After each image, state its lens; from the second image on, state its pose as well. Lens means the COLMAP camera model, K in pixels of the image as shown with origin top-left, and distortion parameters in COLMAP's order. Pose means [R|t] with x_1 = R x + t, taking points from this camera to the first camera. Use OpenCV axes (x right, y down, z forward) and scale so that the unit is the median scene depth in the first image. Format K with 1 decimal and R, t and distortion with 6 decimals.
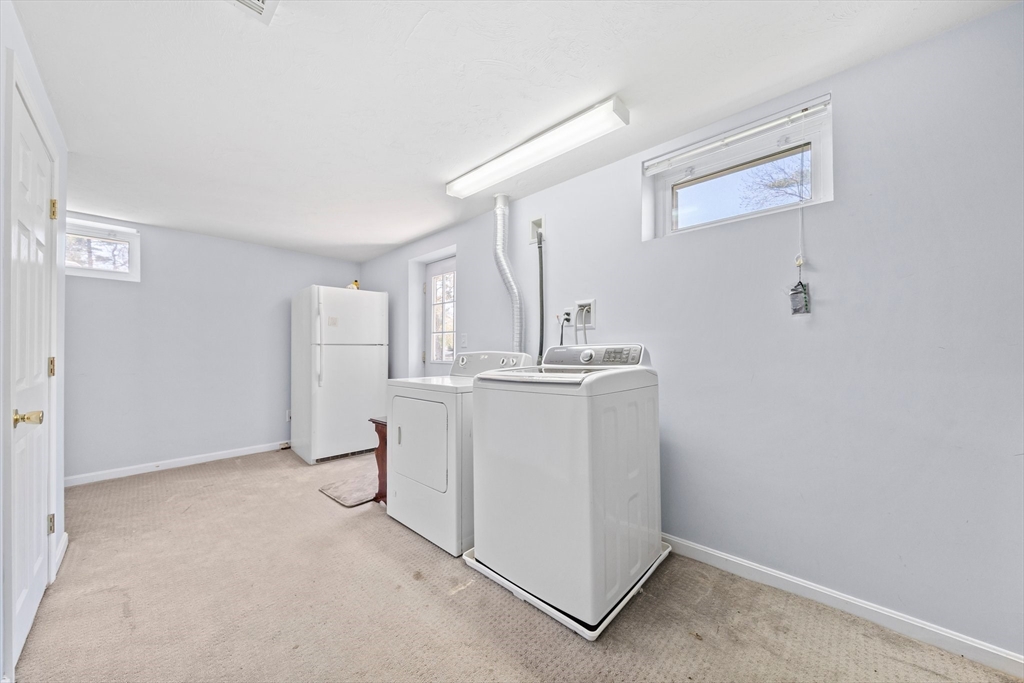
lens RADIAL K [[355.5, 0, 504.5], [0, 355.5, 345.8], [0, 0, 1]] dist [-0.003121, -0.000129]
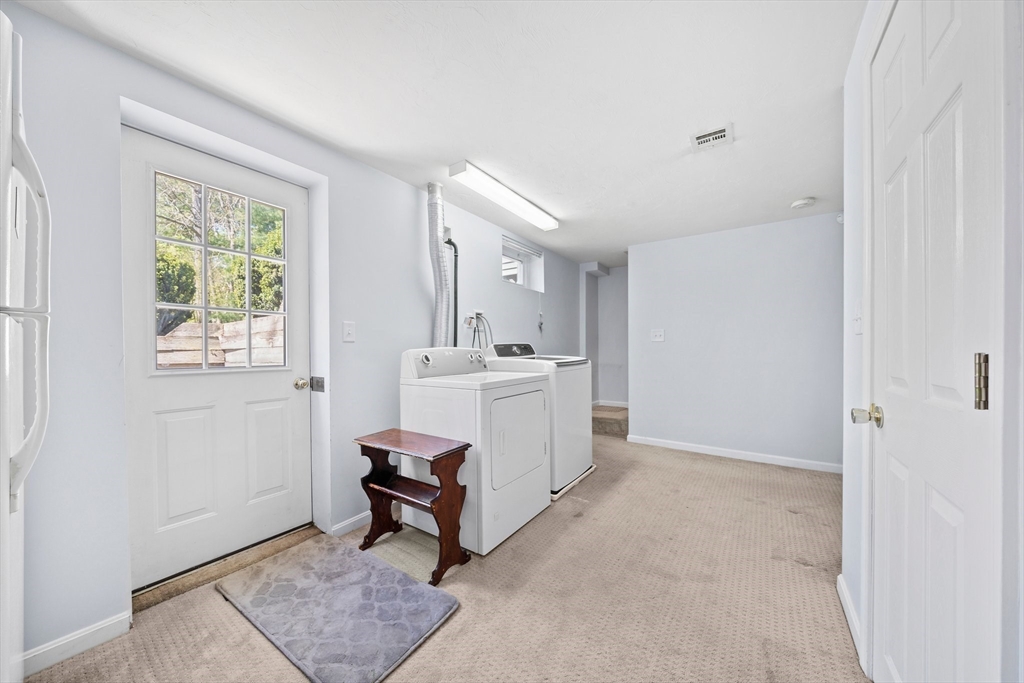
lens RADIAL K [[355.5, 0, 504.5], [0, 355.5, 345.8], [0, 0, 1]] dist [-0.003121, -0.000129]
pose [[-0.147209, 0.008799, 0.989066, -1.522638], [-0.009801, 0.999898, -0.010354, 0.029747], [-0.989057, -0.011218, -0.147108, 1.475276]]
